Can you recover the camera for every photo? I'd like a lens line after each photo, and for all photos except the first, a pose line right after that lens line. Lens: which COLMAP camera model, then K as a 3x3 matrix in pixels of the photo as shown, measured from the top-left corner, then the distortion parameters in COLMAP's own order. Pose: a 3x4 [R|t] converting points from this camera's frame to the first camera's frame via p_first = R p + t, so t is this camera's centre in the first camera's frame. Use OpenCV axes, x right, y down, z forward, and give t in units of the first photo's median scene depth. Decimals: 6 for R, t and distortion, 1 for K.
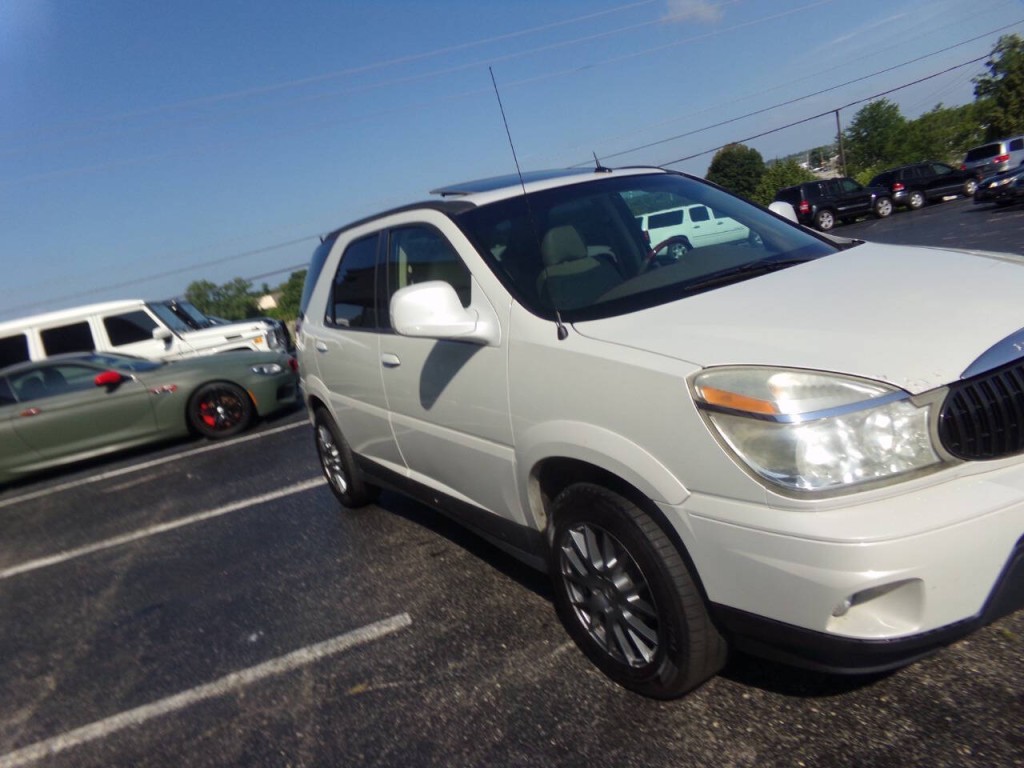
lens RADIAL K [[712.0, 0, 503.5], [0, 712.0, 383.5], [0, 0, 1]] dist [-0.018403, 0.041730]
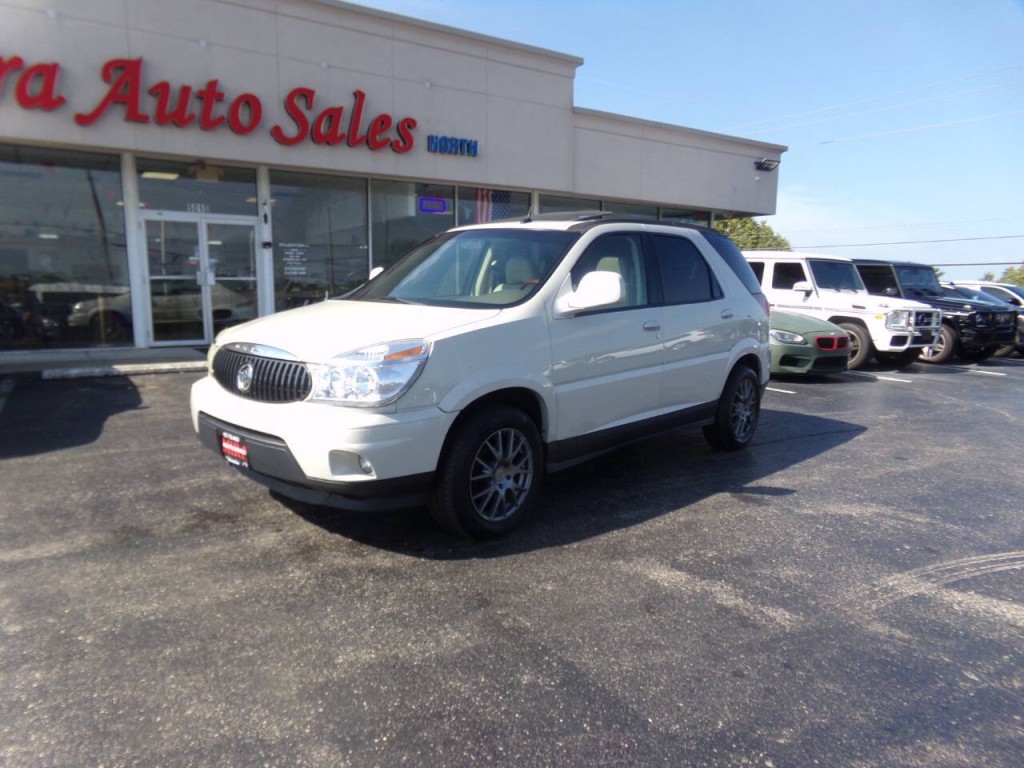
lens RADIAL K [[717.0, 0, 504.2], [0, 717.0, 380.9], [0, 0, 1]] dist [-0.042765, 0.079757]
pose [[0.277341, 0.354753, -0.892879, 1.125296], [-0.267403, 0.921117, 0.282913, -0.300721], [0.922810, 0.160295, 0.350325, 0.388673]]
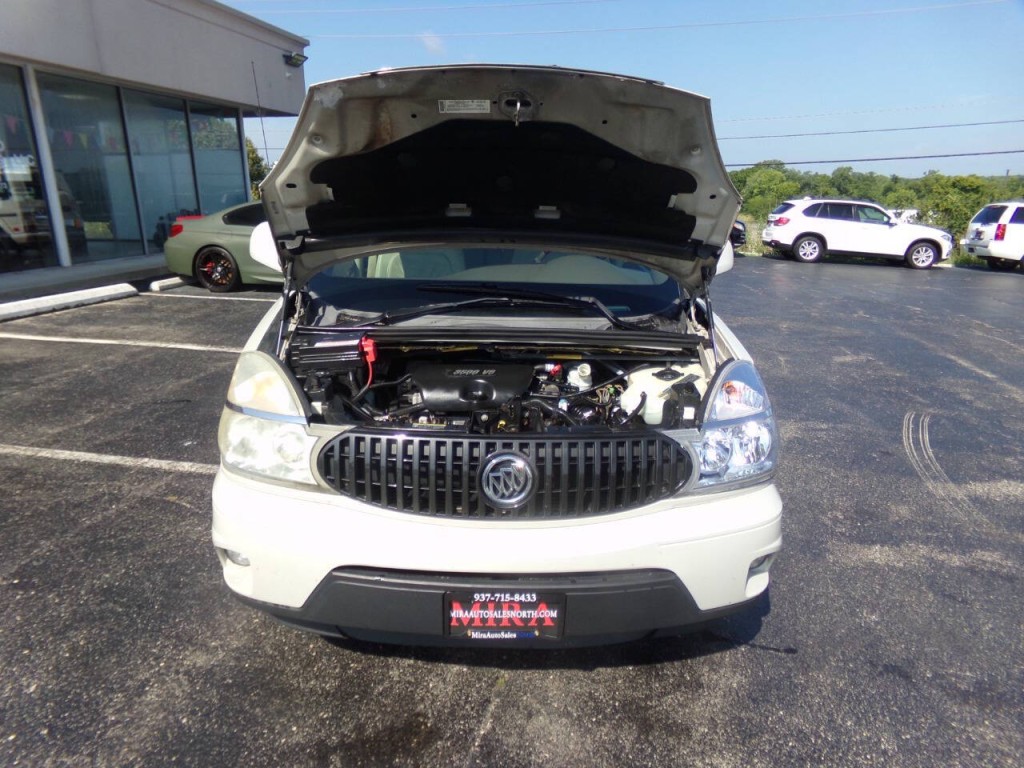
lens RADIAL K [[712.0, 0, 503.5], [0, 712.0, 383.5], [0, 0, 1]] dist [-0.018403, 0.041730]
pose [[0.852334, 0.351820, -0.386974, 0.471235], [-0.299813, 0.934954, 0.189664, -0.134478], [0.428530, -0.045638, 0.902374, 0.026108]]
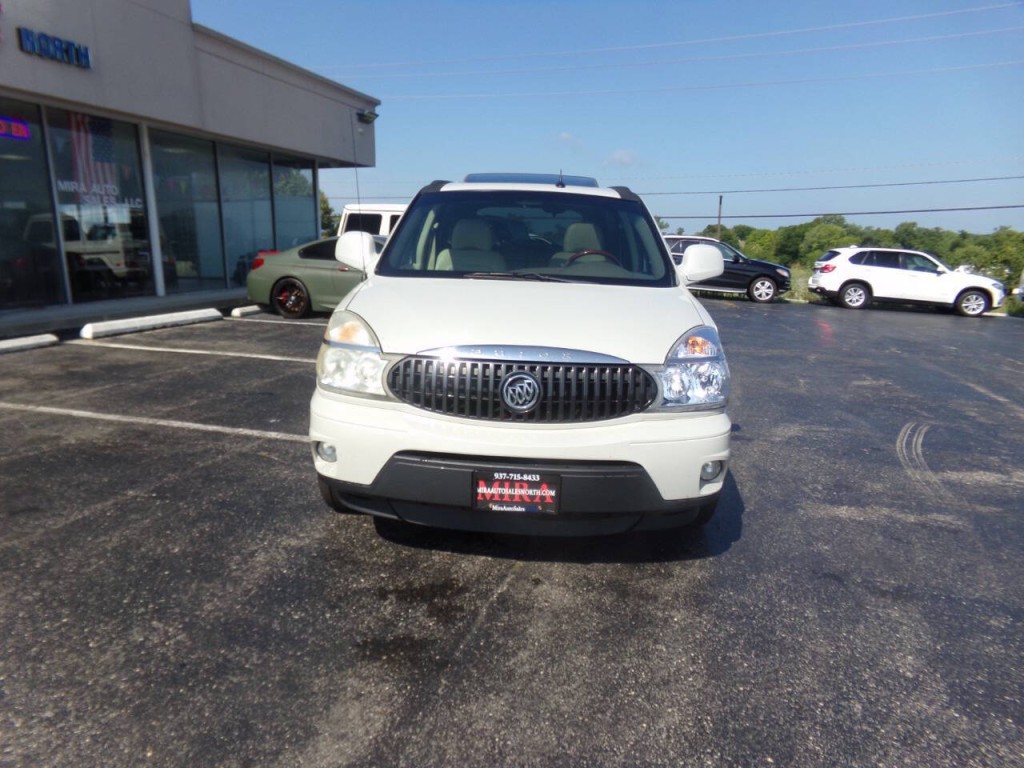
lens RADIAL K [[717.0, 0, 504.2], [0, 717.0, 380.9], [0, 0, 1]] dist [-0.042765, 0.079757]
pose [[0.812431, 0.339899, -0.473735, 0.598617], [-0.310883, 0.939899, 0.141218, -0.090772], [0.493263, 0.032547, 0.869271, -0.120749]]
